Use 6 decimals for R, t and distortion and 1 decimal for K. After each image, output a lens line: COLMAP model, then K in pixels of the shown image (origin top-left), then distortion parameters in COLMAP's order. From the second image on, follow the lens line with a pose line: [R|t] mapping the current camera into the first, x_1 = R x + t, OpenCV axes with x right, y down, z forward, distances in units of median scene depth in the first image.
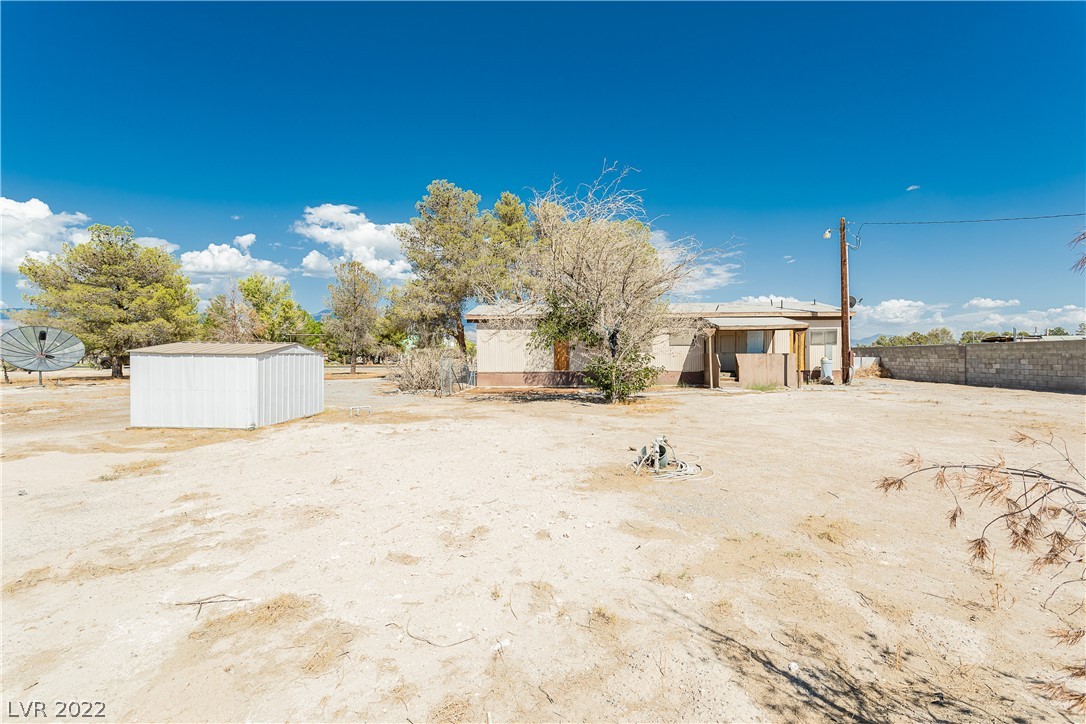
lens RADIAL K [[509.1, 0, 548.0], [0, 509.1, 367.9], [0, 0, 1]] dist [0.000515, 0.000771]
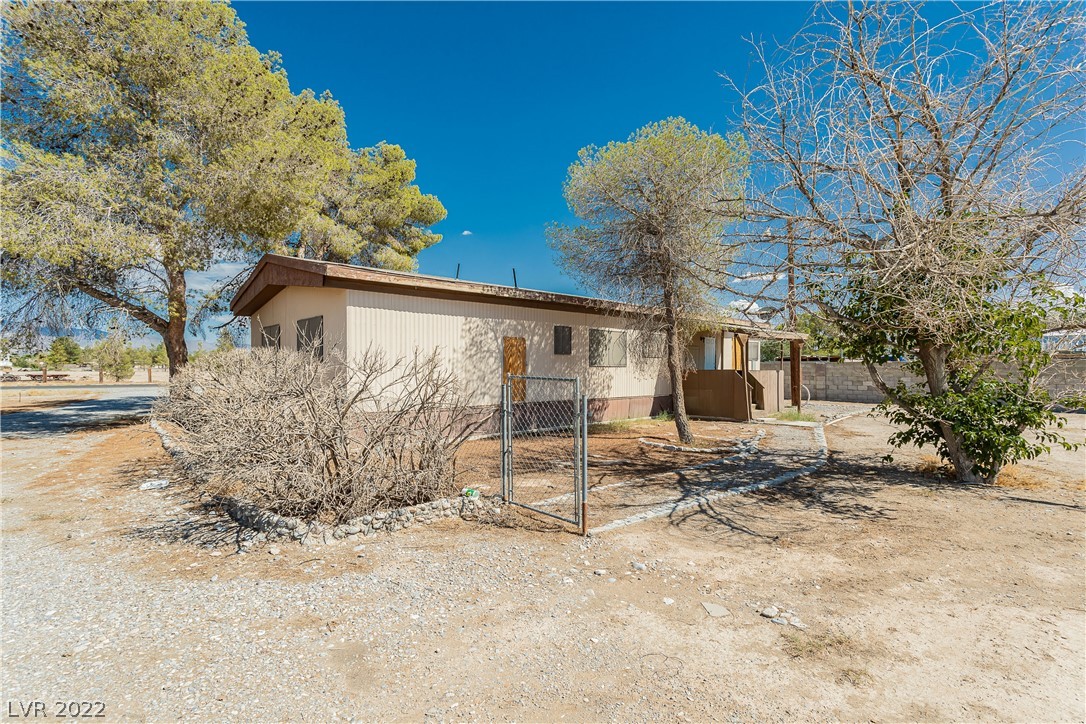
lens RADIAL K [[509.1, 0, 548.0], [0, 509.1, 367.9], [0, 0, 1]] dist [0.000515, 0.000771]
pose [[0.708404, 0.008587, 0.705755, -0.308895], [0.009026, 0.999734, -0.021224, -0.017102], [-0.705750, 0.021406, 0.708138, 0.622875]]
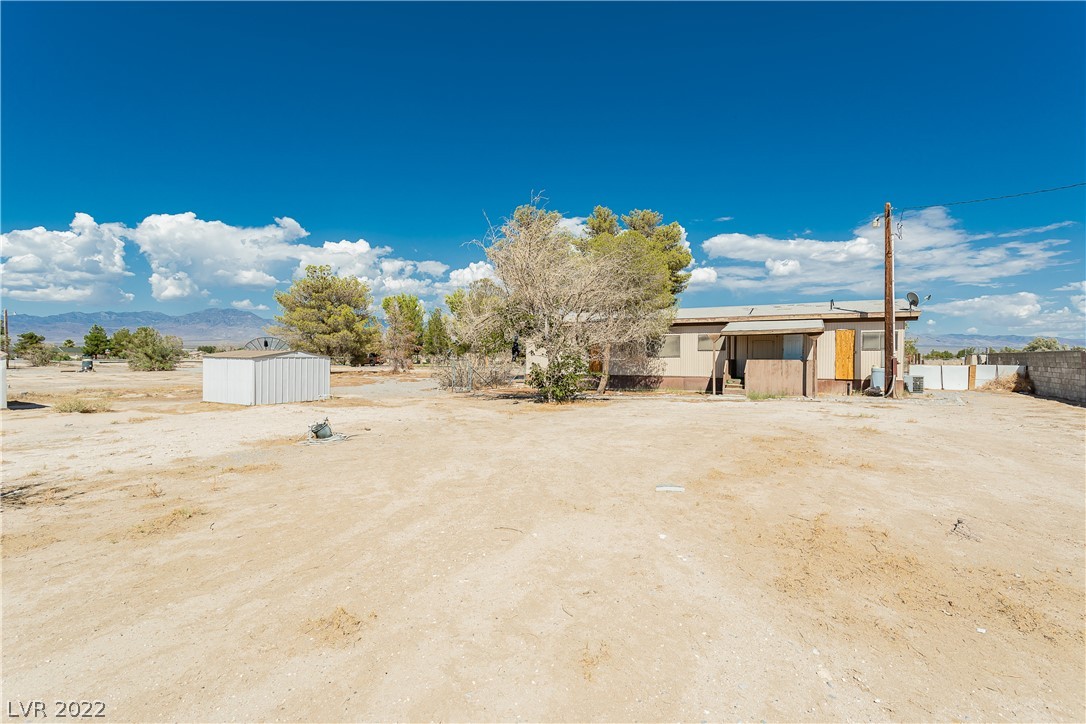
lens RADIAL K [[509.1, 0, 548.0], [0, 509.1, 367.9], [0, 0, 1]] dist [0.000515, 0.000771]
pose [[0.907767, 0.015465, -0.419190, 0.389700], [-0.017421, 0.999848, -0.000841, -0.004752], [0.419113, 0.008066, 0.907898, -0.018490]]
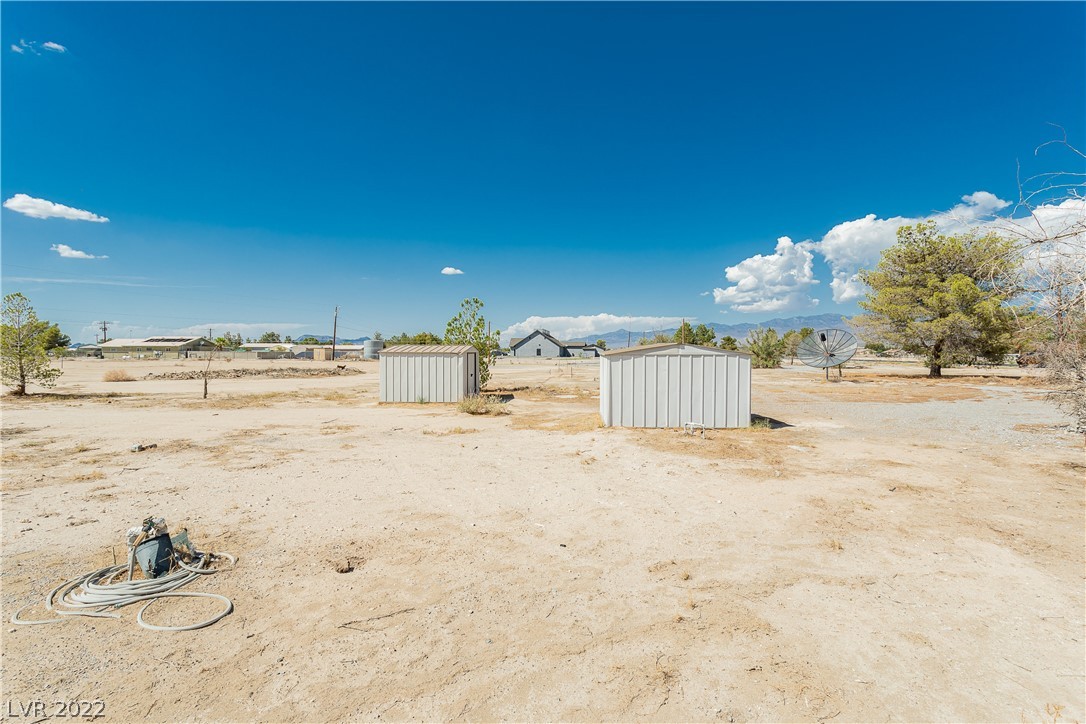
lens RADIAL K [[509.1, 0, 548.0], [0, 509.1, 367.9], [0, 0, 1]] dist [0.000515, 0.000771]
pose [[-0.030630, 0.031585, -0.999032, 0.197290], [-0.025304, 0.999156, 0.032365, -0.014449], [0.999210, 0.026271, -0.029804, 0.390908]]
